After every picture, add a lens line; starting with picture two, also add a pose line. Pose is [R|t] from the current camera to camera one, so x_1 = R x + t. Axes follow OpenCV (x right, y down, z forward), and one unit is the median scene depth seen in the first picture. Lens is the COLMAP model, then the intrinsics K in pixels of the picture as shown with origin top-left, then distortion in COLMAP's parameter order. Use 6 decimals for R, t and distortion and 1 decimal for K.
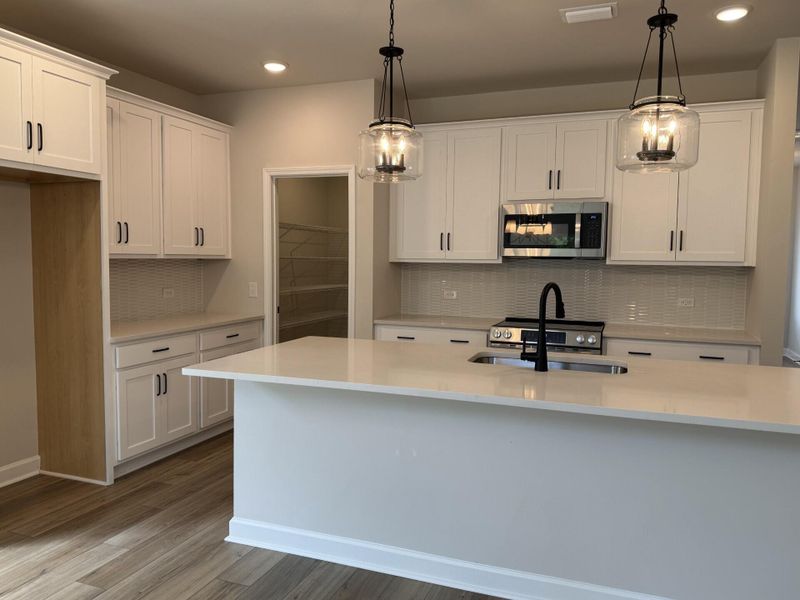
lens RADIAL K [[604.0, 0, 400.0], [0, 604.0, 300.0], [0, 0, 1]] dist [0.004151, -0.001792]
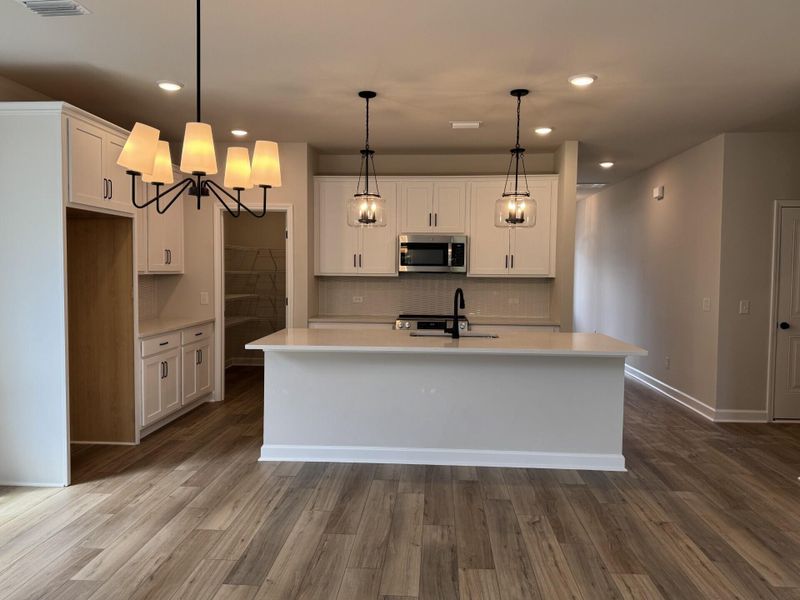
lens RADIAL K [[604.0, 0, 400.0], [0, 604.0, 300.0], [0, 0, 1]] dist [0.004151, -0.001792]
pose [[0.953212, -0.018190, 0.301755, -0.320050], [0.023553, 0.999623, -0.014145, 0.019226], [-0.301383, 0.020590, 0.953281, -0.448038]]
